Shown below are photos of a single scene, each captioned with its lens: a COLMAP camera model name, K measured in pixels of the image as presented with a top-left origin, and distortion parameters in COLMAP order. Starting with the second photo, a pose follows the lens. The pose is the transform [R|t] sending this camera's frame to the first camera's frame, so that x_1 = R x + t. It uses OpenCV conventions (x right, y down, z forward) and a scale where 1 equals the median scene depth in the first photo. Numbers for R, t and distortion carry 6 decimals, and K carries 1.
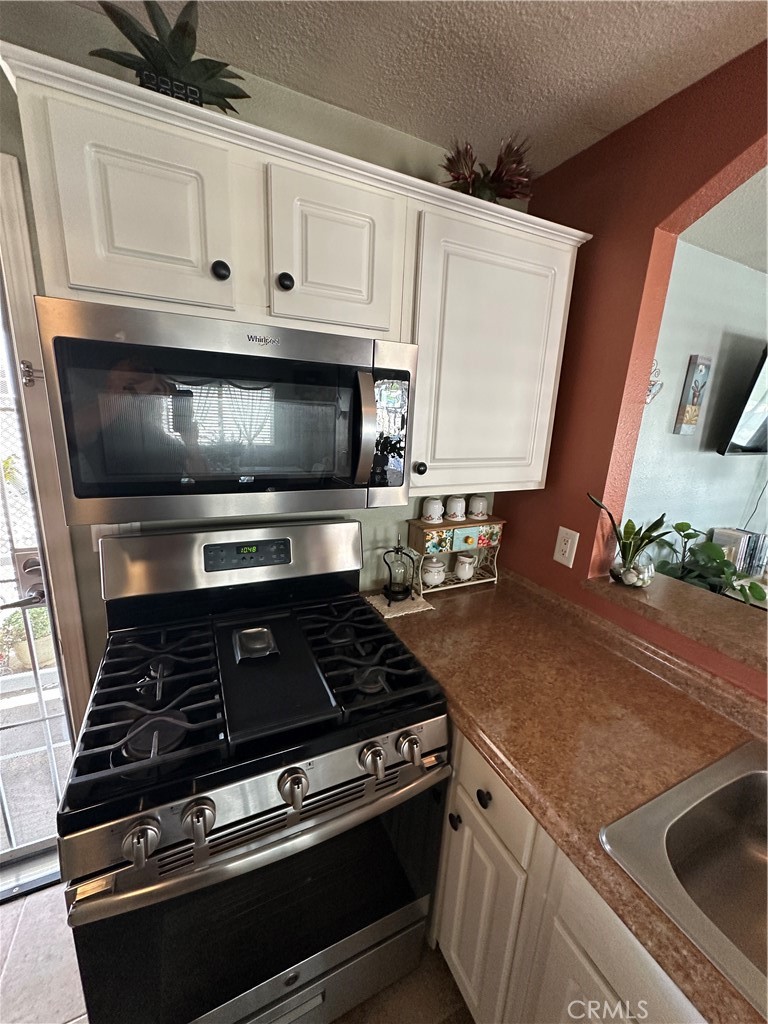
lens RADIAL K [[409.1, 0, 385.2], [0, 409.1, 511.1], [0, 0, 1]] dist [-0.002446, 0.000587]
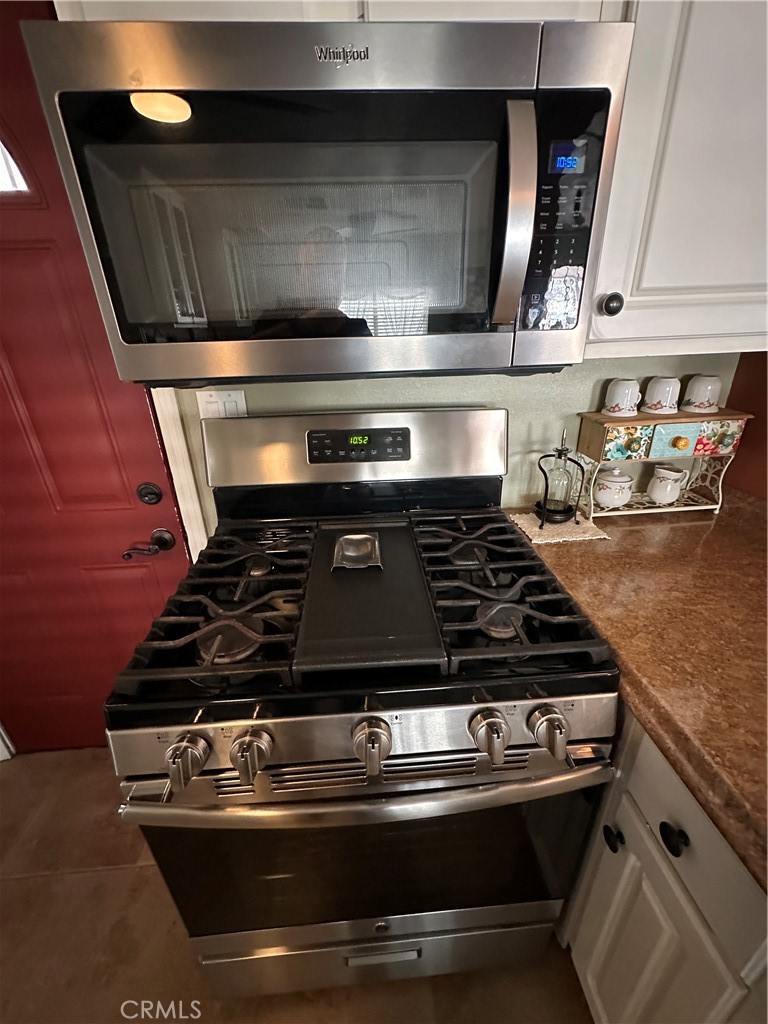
lens RADIAL K [[409.1, 0, 385.2], [0, 409.1, 511.1], [0, 0, 1]] dist [-0.002446, 0.000587]
pose [[0.926048, 0.079186, -0.369004, 0.018457], [-0.015401, 0.984855, 0.172695, 0.075520], [0.377091, -0.154241, 0.913243, 0.216124]]
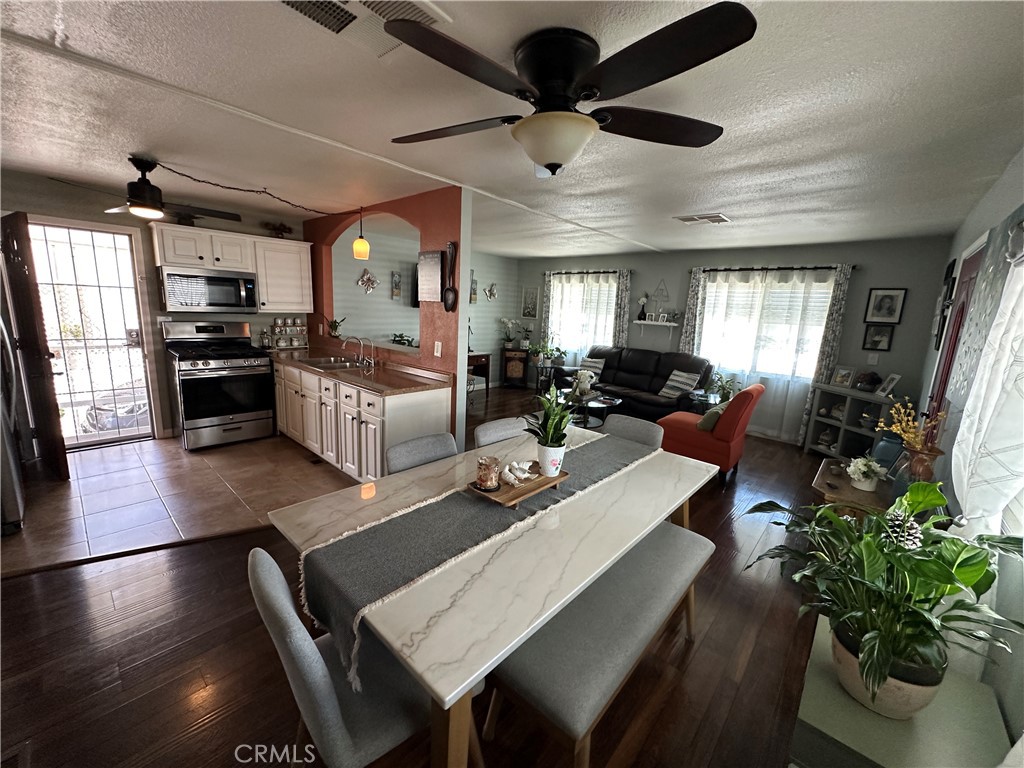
lens RADIAL K [[409.1, 0, 511.6], [0, 409.1, 382.5], [0, 0, 1]] dist [-0.002446, 0.000587]
pose [[0.927303, -0.076122, 0.366488, 0.600799], [0.089785, 0.995753, -0.020352, 0.699441], [-0.363383, 0.051777, 0.930200, -2.567971]]
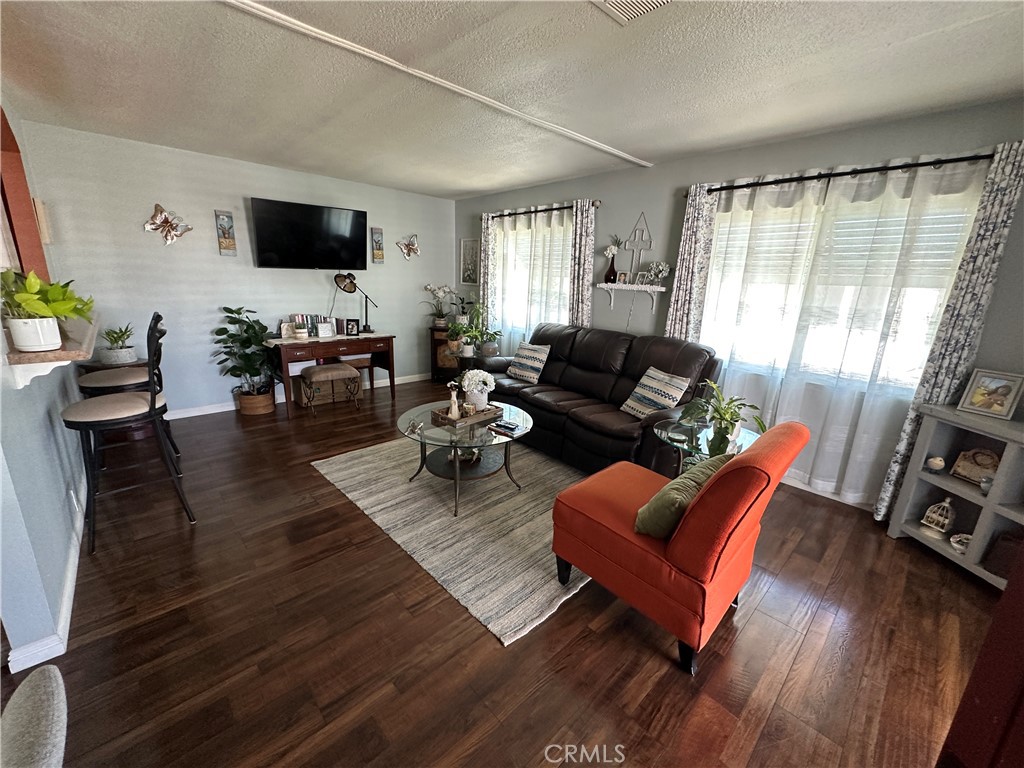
lens RADIAL K [[409.1, 0, 511.6], [0, 409.1, 382.5], [0, 0, 1]] dist [-0.002446, 0.000587]
pose [[0.957024, -0.088391, 0.276210, 2.013308], [0.082469, 0.996047, 0.033008, 0.593965], [-0.278036, -0.008810, 0.960530, -1.542911]]
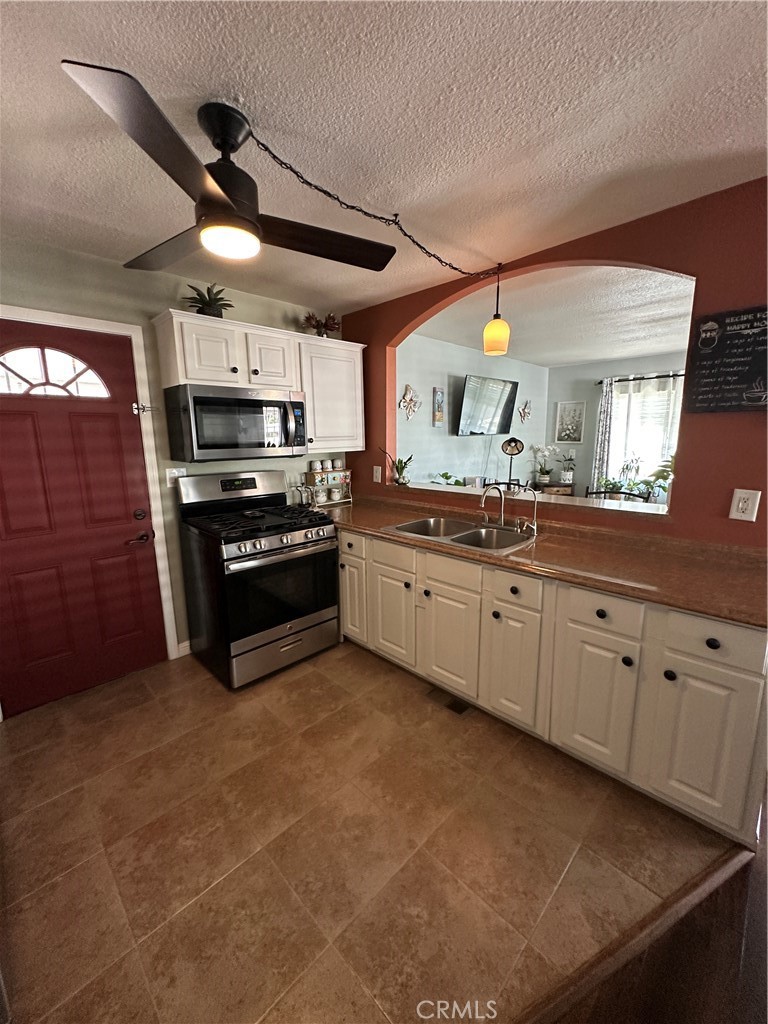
lens RADIAL K [[409.1, 0, 385.2], [0, 409.1, 511.1], [0, 0, 1]] dist [-0.002446, 0.000587]
pose [[0.943450, -0.119958, 0.309049, -0.233676], [0.136164, 0.990191, -0.031331, 0.350674], [-0.302259, 0.071641, 0.950530, -1.110046]]
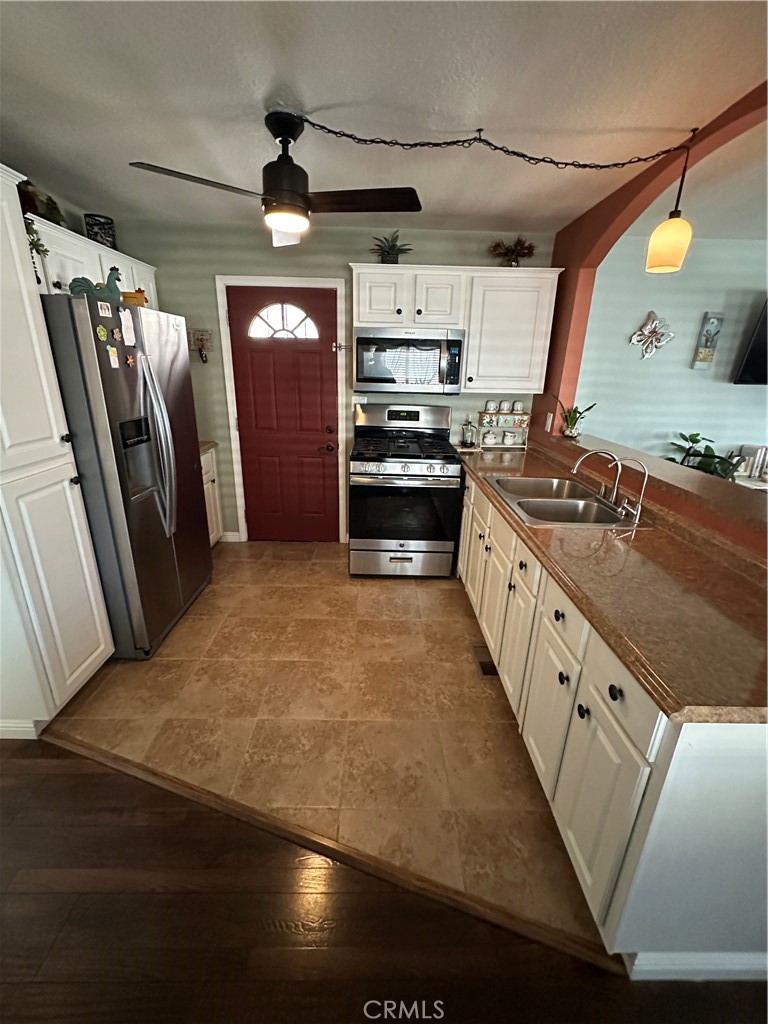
lens RADIAL K [[426.4, 0, 384.0], [0, 426.4, 512.0], [0, 0, 1]] dist [-0.001673, 0.000087]
pose [[0.904280, 0.112737, -0.411787, 0.591407], [-0.081767, 0.992384, 0.092130, 0.382068], [0.419037, -0.049640, 0.906611, -1.224457]]
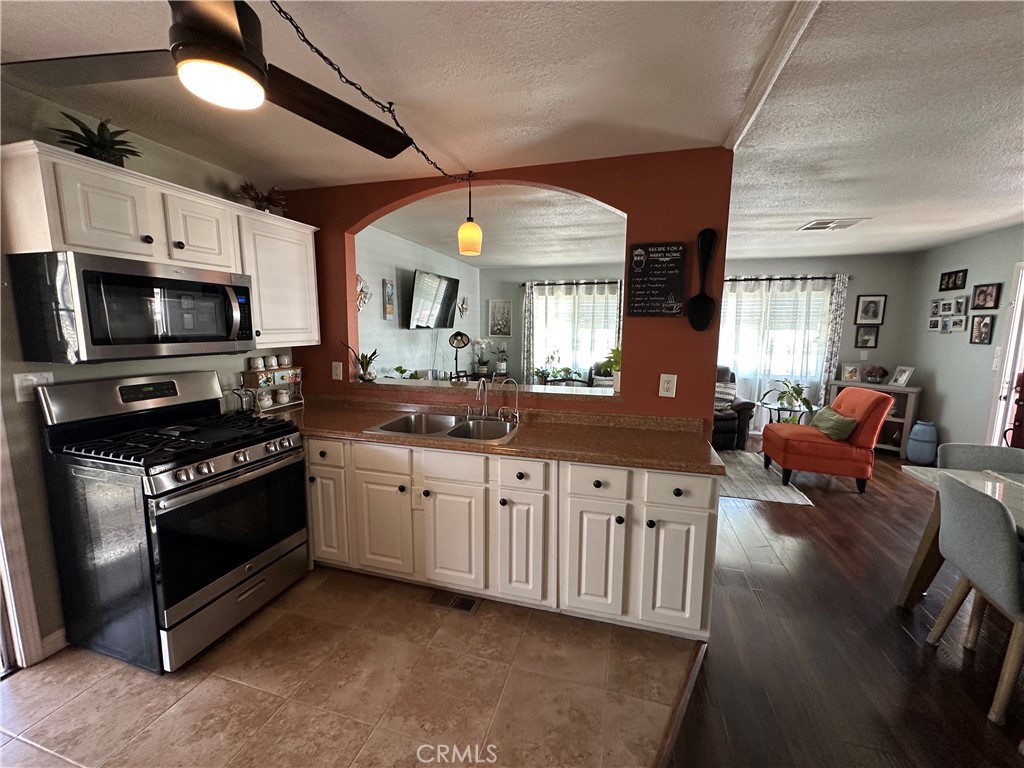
lens RADIAL K [[409.1, 0, 511.6], [0, 409.1, 382.5], [0, 0, 1]] dist [-0.002446, 0.000587]
pose [[0.671855, -0.144707, 0.726409, -0.444185], [0.203748, 0.979001, 0.006579, 0.293031], [-0.712107, 0.143584, 0.687231, -0.970598]]
